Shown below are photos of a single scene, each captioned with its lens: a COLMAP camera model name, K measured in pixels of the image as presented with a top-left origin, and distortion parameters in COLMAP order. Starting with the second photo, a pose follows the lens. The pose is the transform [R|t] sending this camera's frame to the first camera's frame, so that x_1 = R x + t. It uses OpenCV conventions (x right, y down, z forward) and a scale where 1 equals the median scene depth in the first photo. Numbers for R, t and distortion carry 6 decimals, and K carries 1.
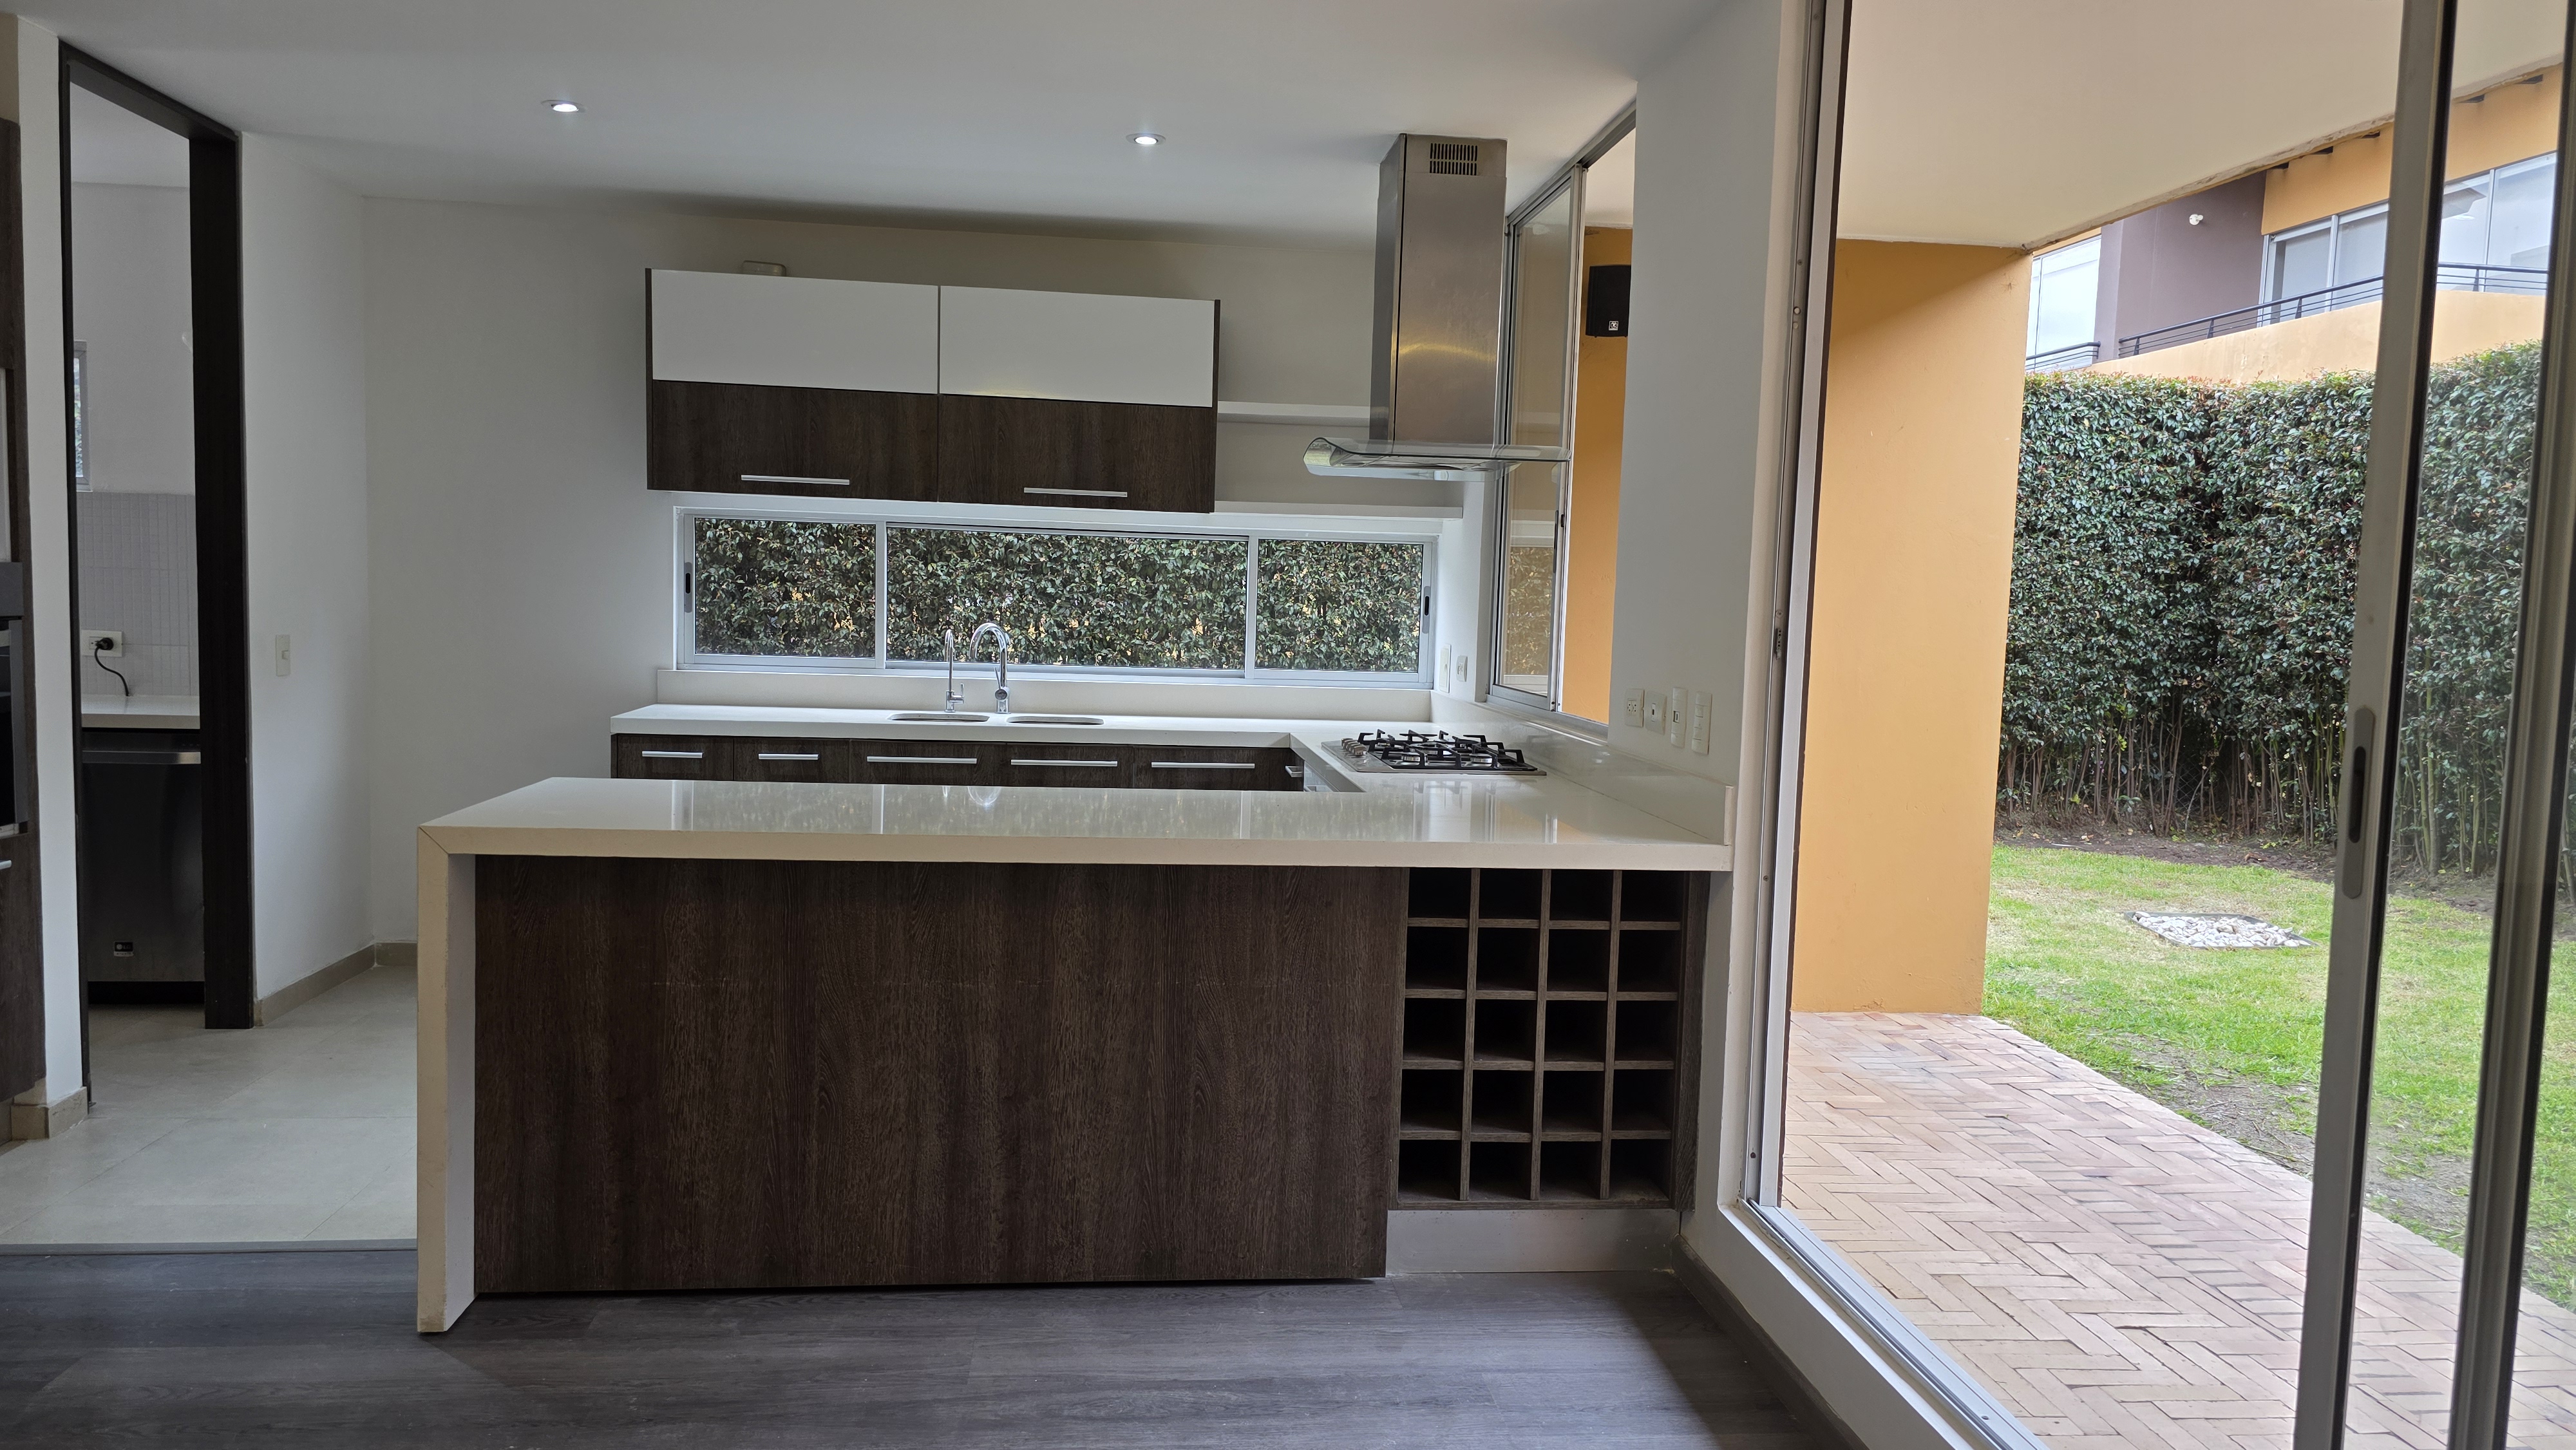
lens RADIAL K [[1712.5, 0, 1288.0], [0, 1712.5, 725.0], [0, 0, 1]] dist [0.128234, -0.188207]
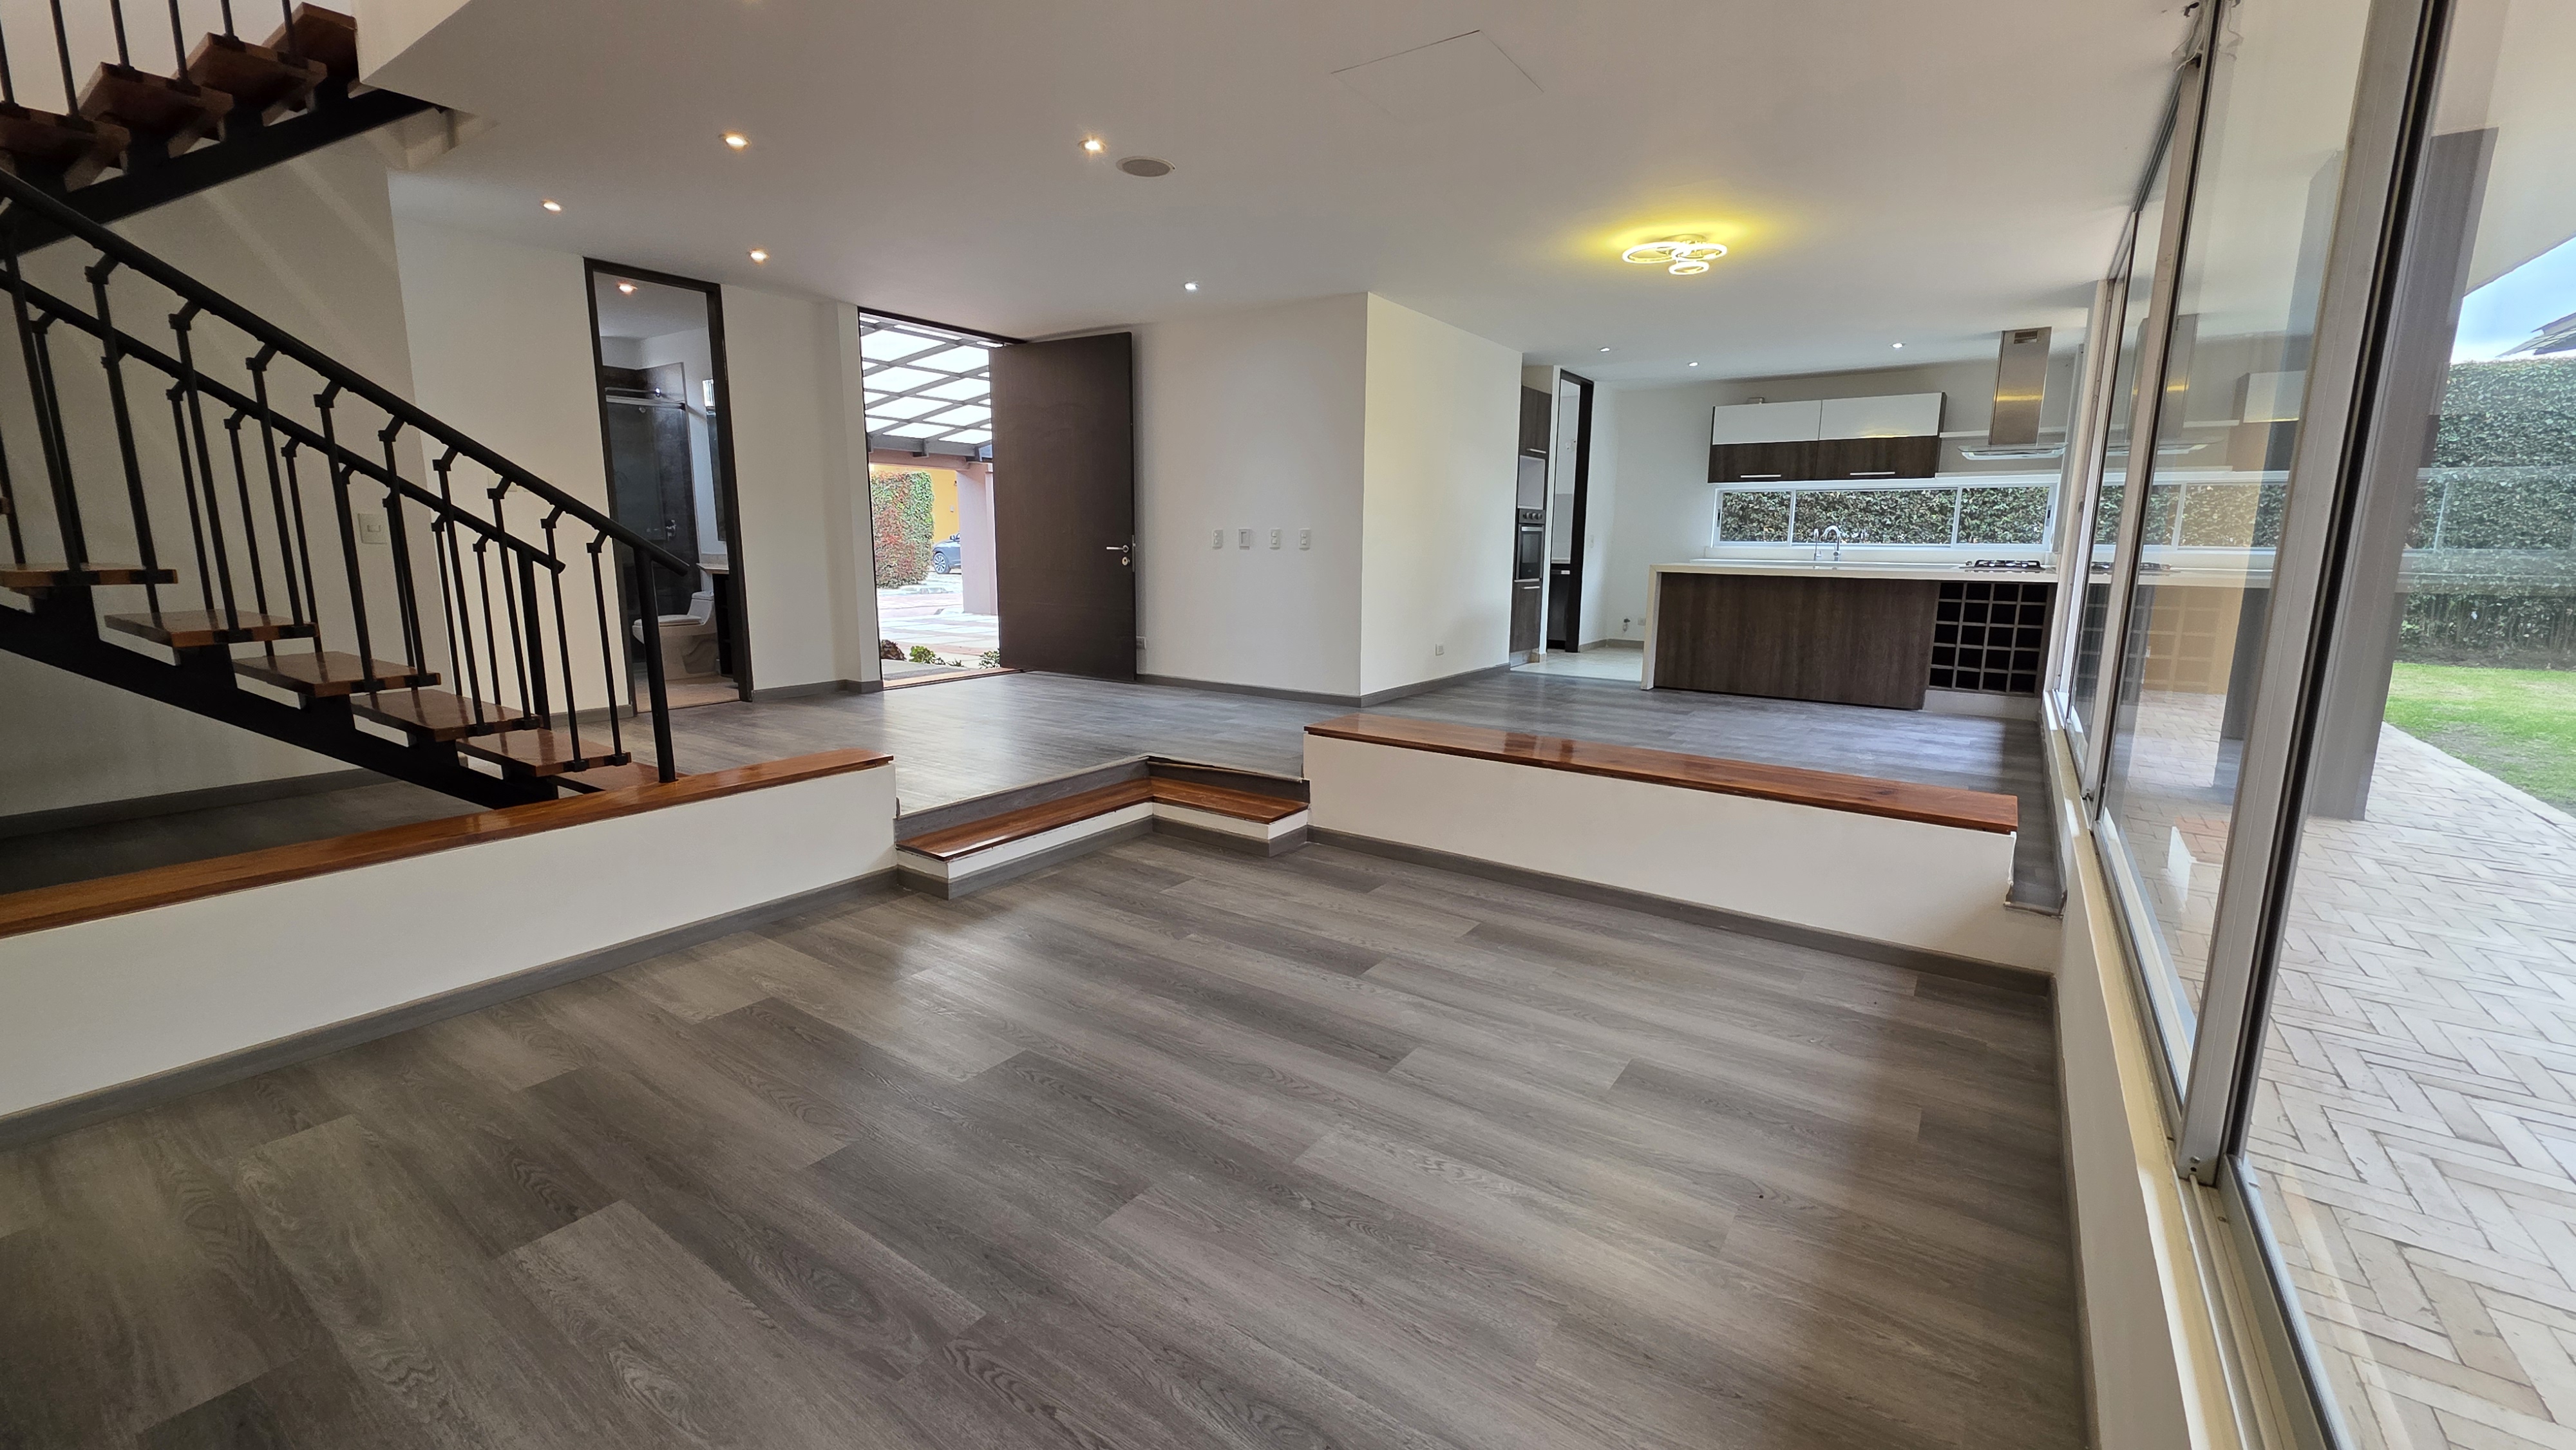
lens RADIAL K [[1025.7, 0, 1298.4], [0, 1025.7, 714.3], [0, 0, 1]] dist [-0.000044, 0.000164]
pose [[0.755680, 0.085779, -0.649300, 0.267775], [-0.036939, 0.995390, 0.088510, 0.125796], [0.653899, -0.042901, 0.755365, -0.777398]]
